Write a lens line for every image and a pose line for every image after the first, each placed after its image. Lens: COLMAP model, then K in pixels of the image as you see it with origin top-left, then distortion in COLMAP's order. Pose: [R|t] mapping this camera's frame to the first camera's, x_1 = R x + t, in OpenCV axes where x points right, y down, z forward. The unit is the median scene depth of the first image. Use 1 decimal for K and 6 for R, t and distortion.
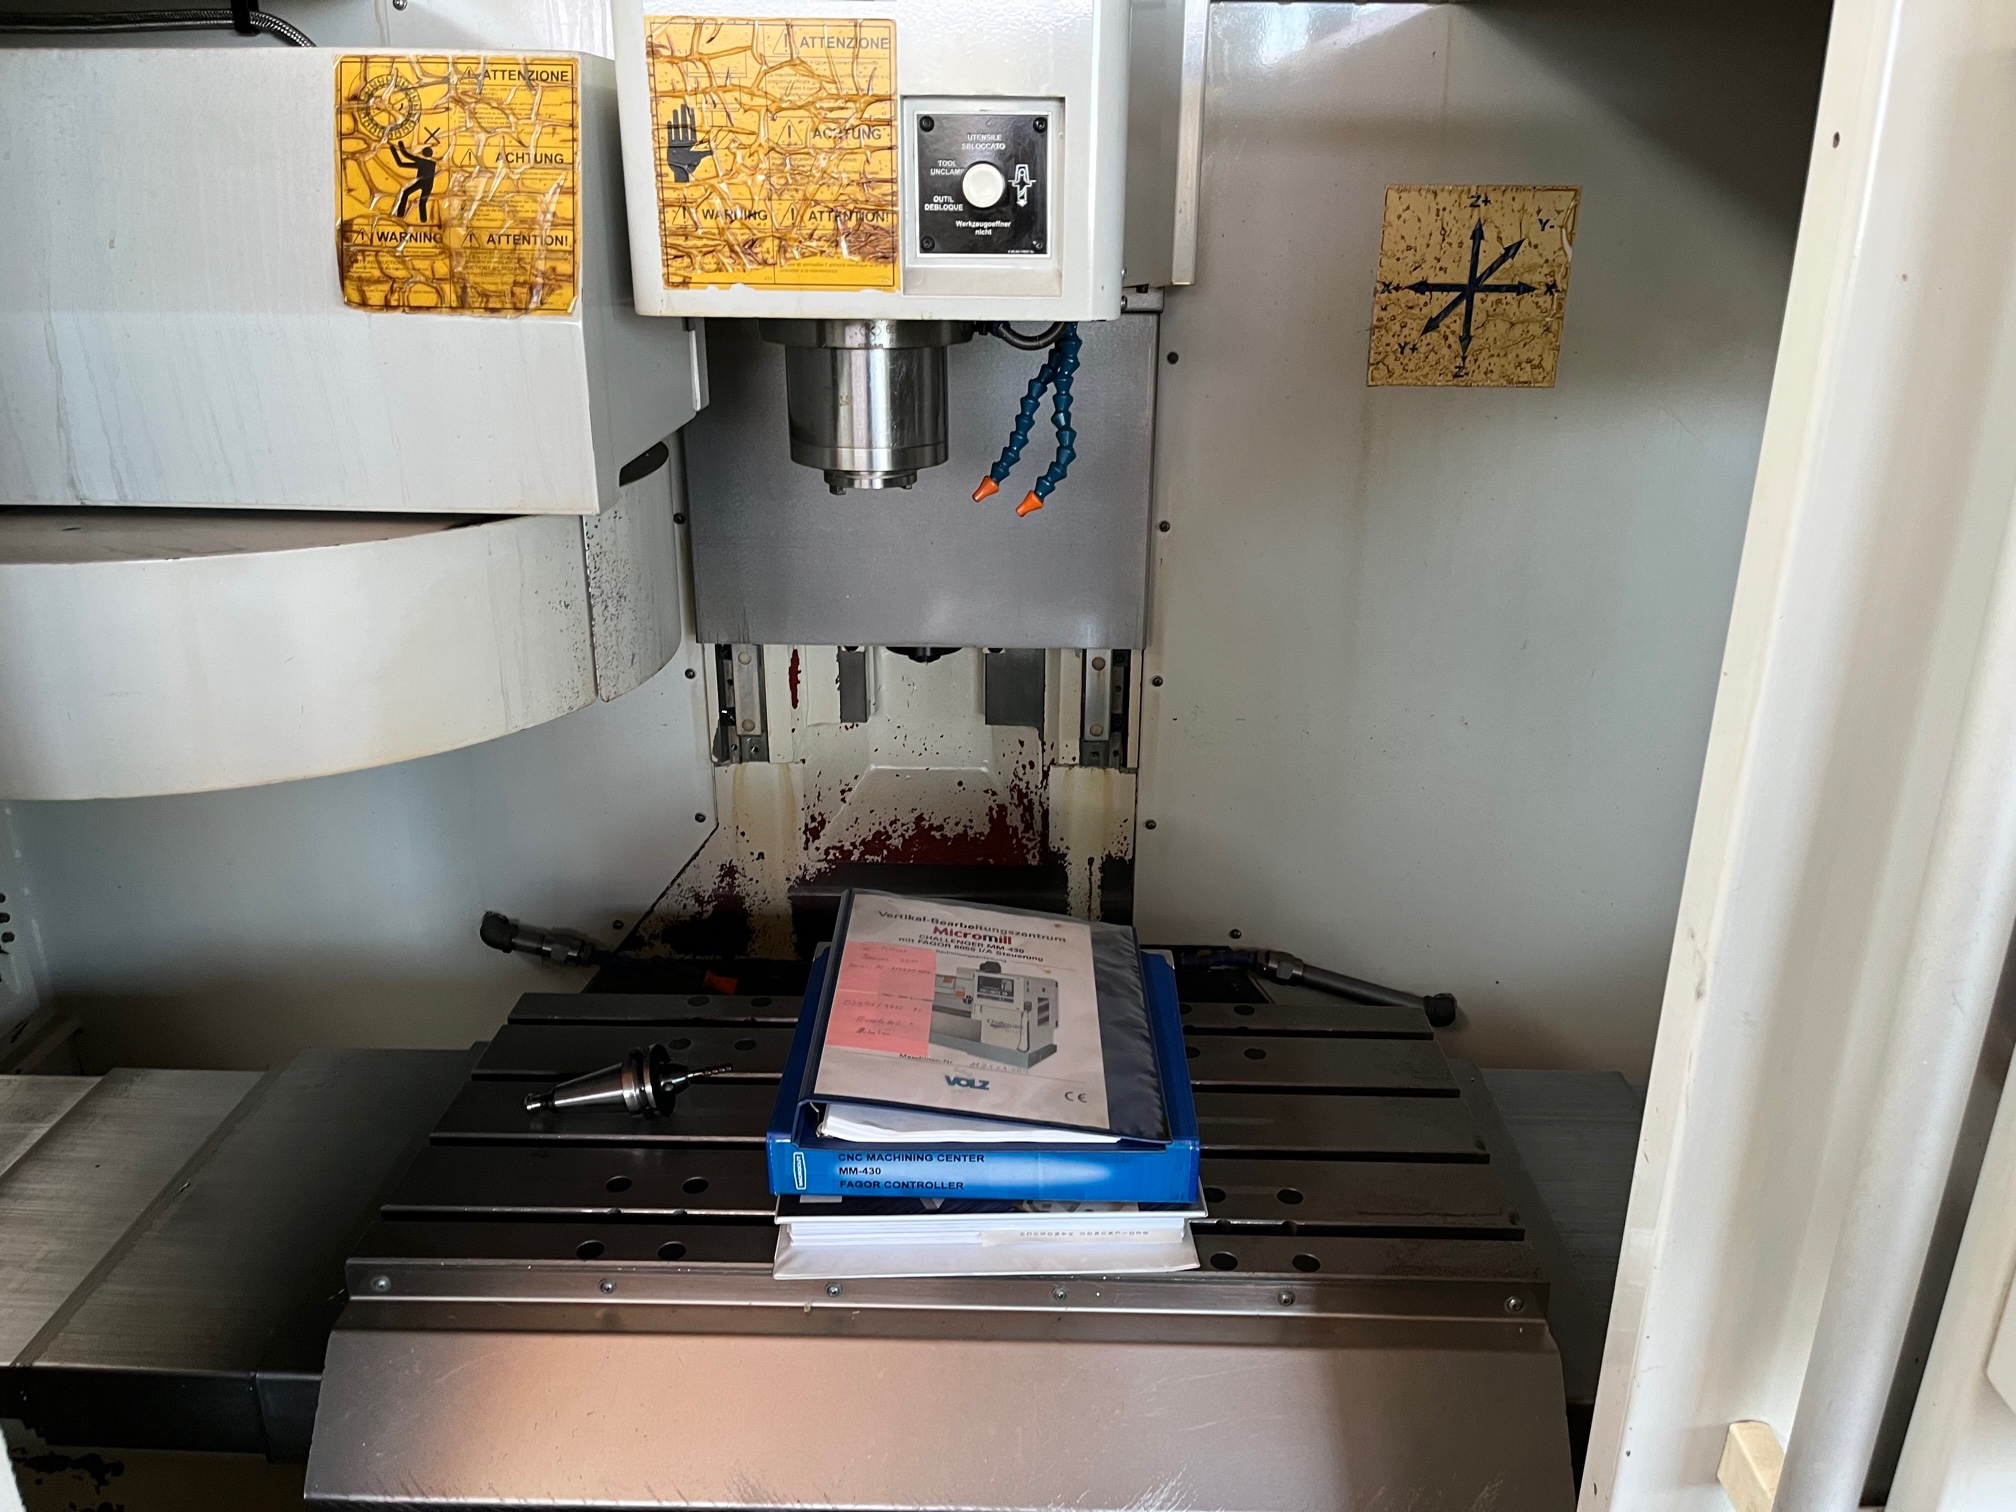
lens RADIAL K [[1493.6, 0, 997.4], [0, 1493.6, 753.6], [0, 0, 1]] dist [0.101819, -0.162207]
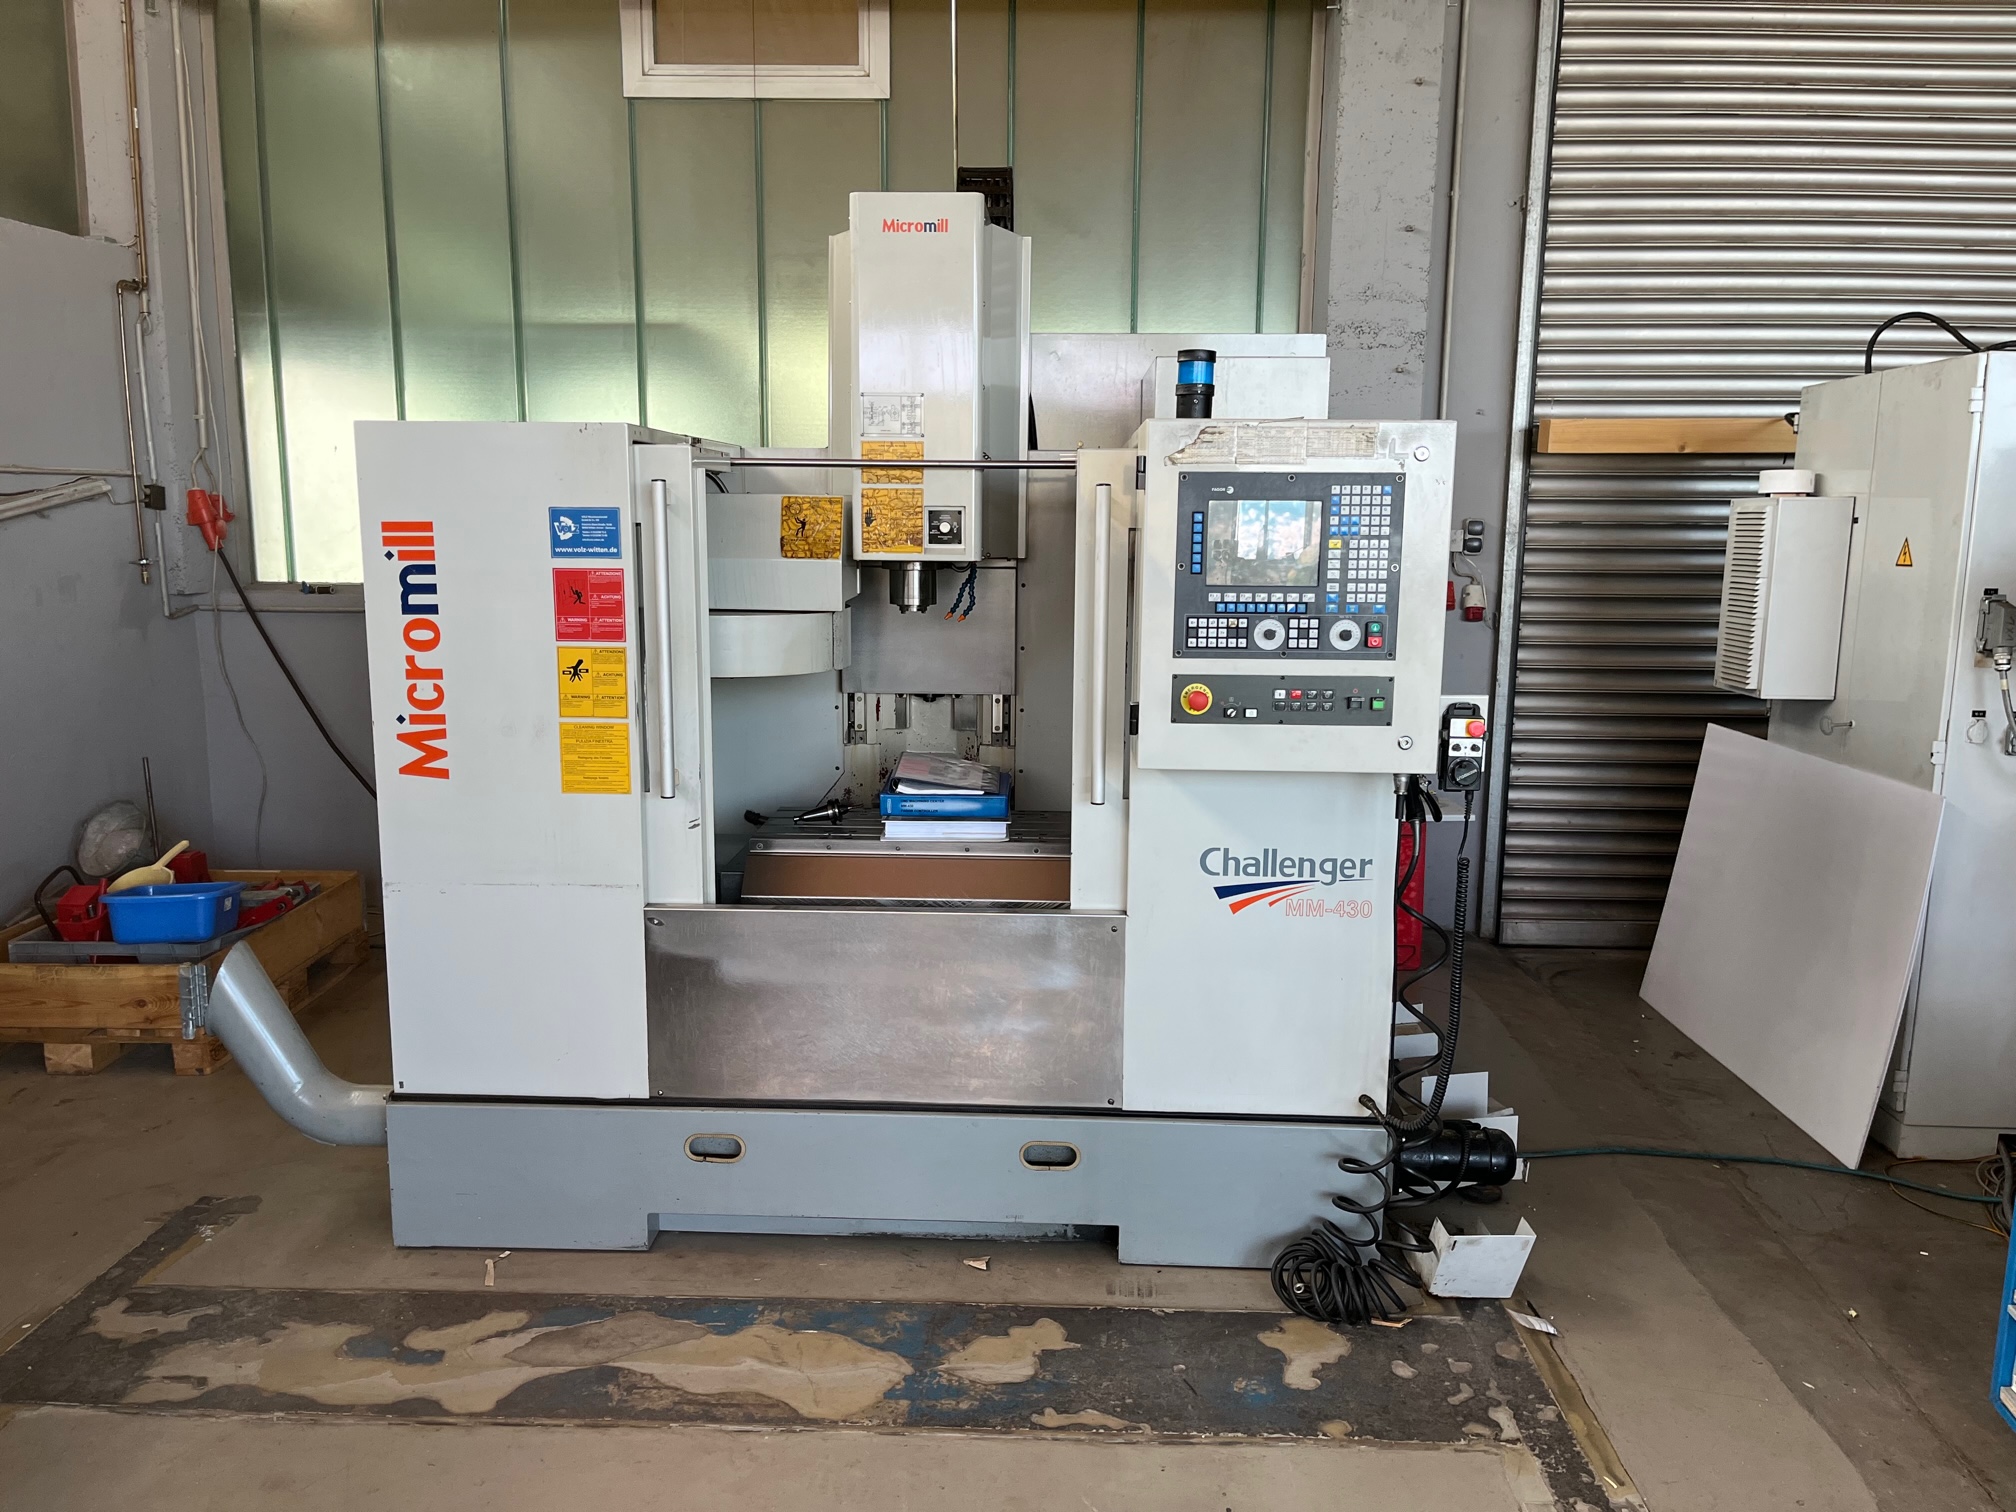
lens RADIAL K [[1493.6, 0, 997.4], [0, 1493.6, 753.6], [0, 0, 1]] dist [0.101819, -0.162207]
pose [[0.999949, 0.003208, -0.009559, 0.140739], [-0.005041, 0.980099, -0.198447, 0.821457], [0.008732, 0.198485, 0.980065, -2.279237]]
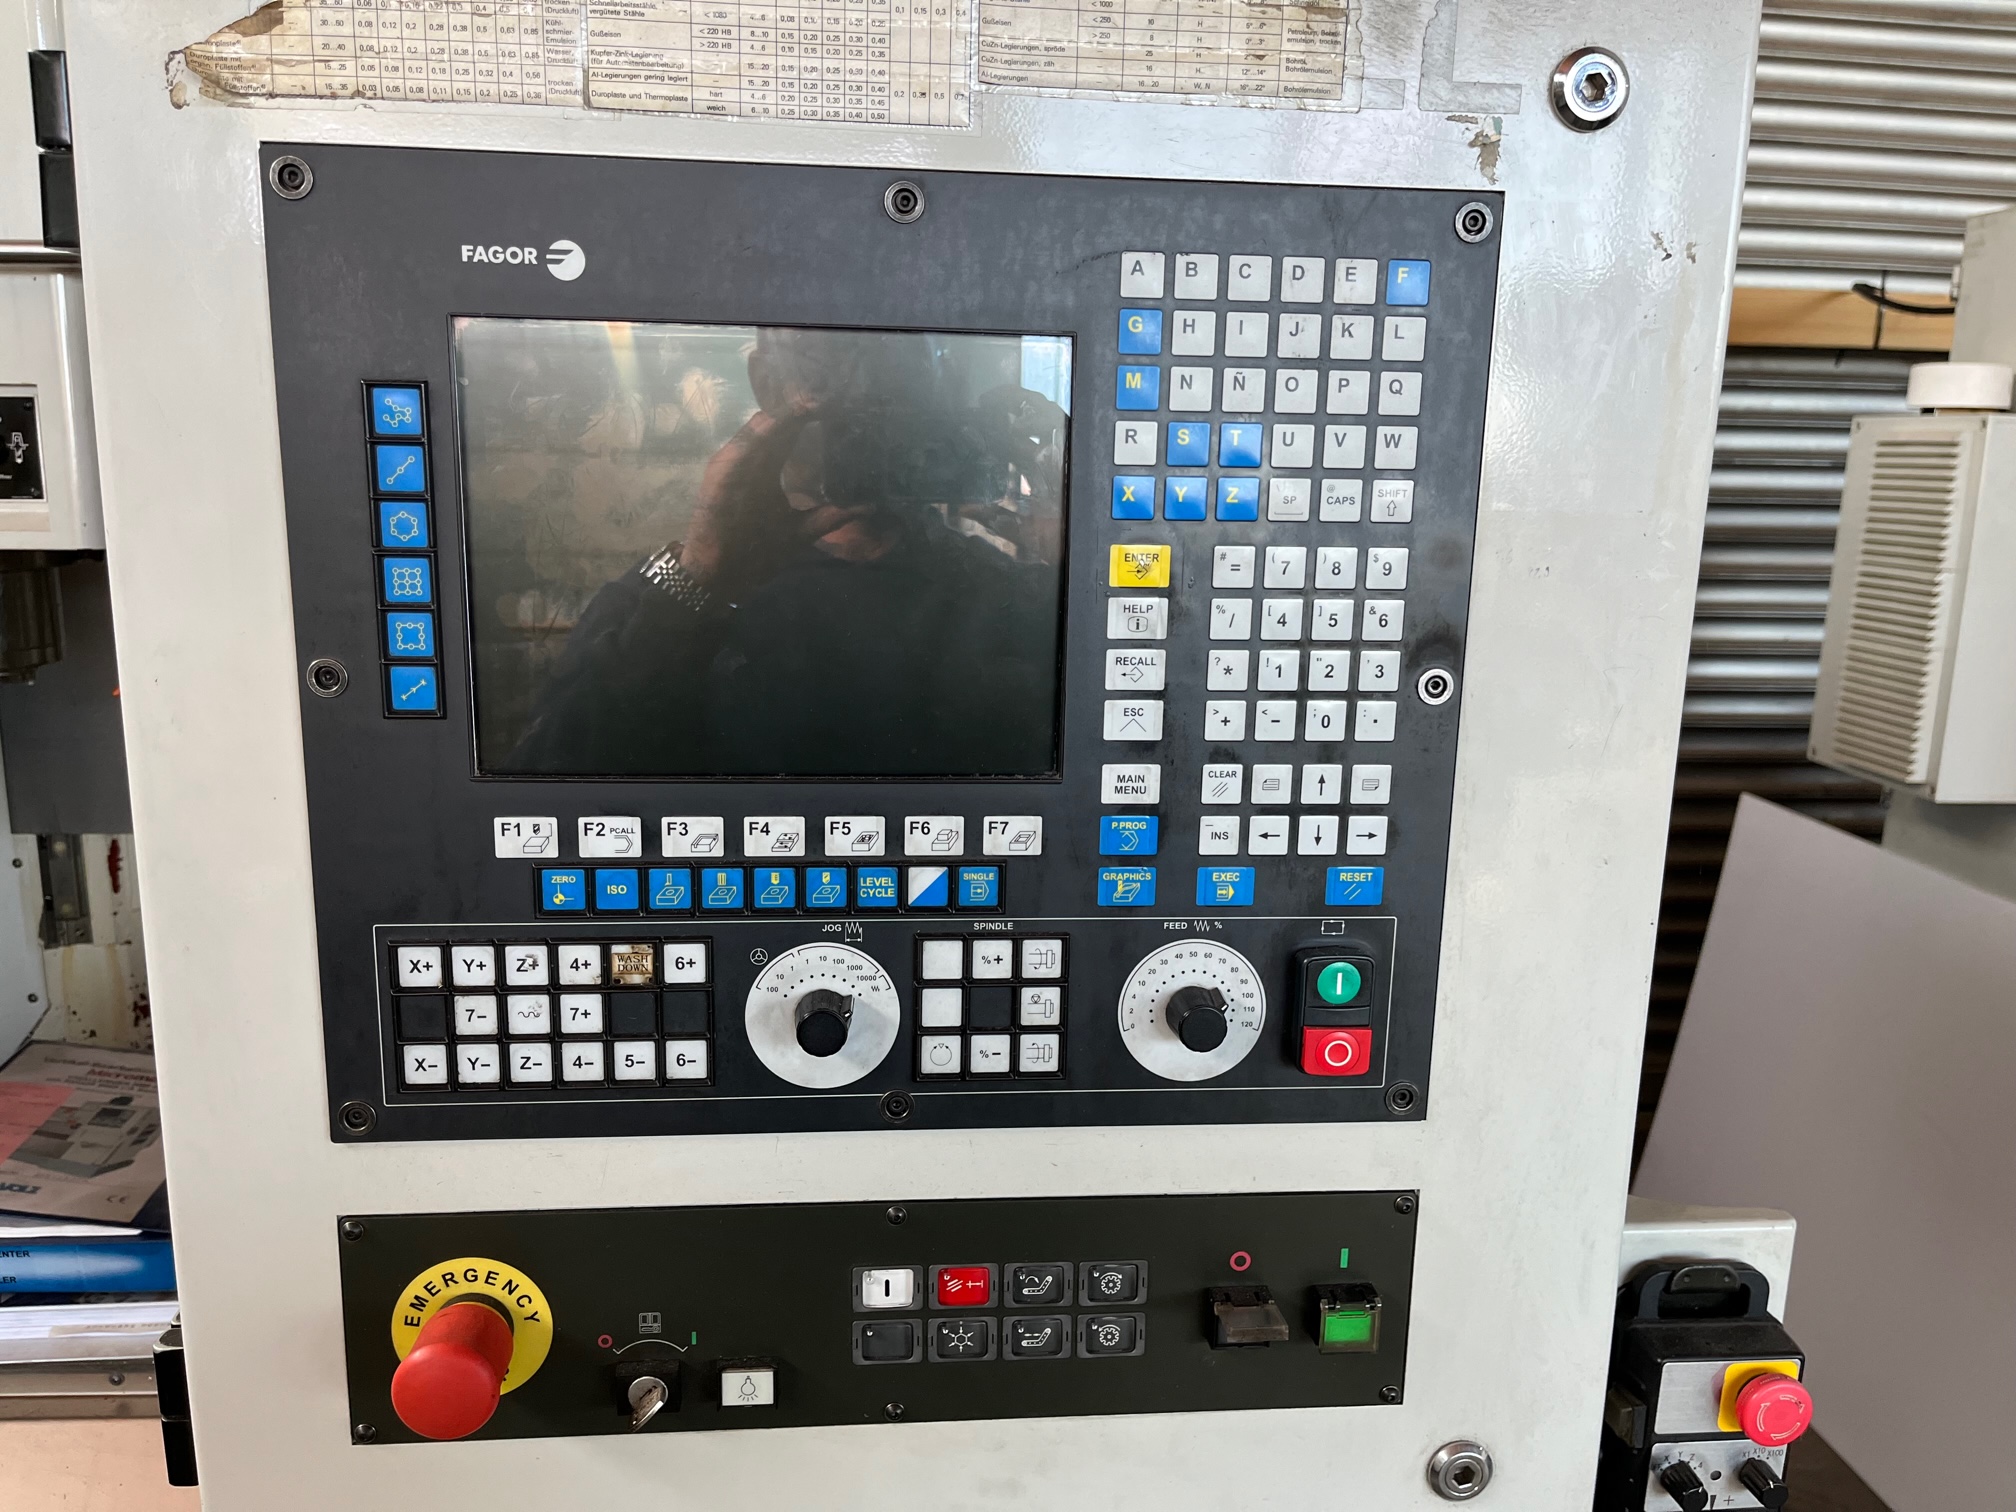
lens RADIAL K [[1493.6, 0, 997.4], [0, 1493.6, 753.6], [0, 0, 1]] dist [0.101819, -0.162207]
pose [[0.992937, -0.010915, 0.118140, 0.591299], [0.028532, 0.988505, -0.148470, 0.082278], [-0.115161, 0.150792, 0.981835, -0.275429]]
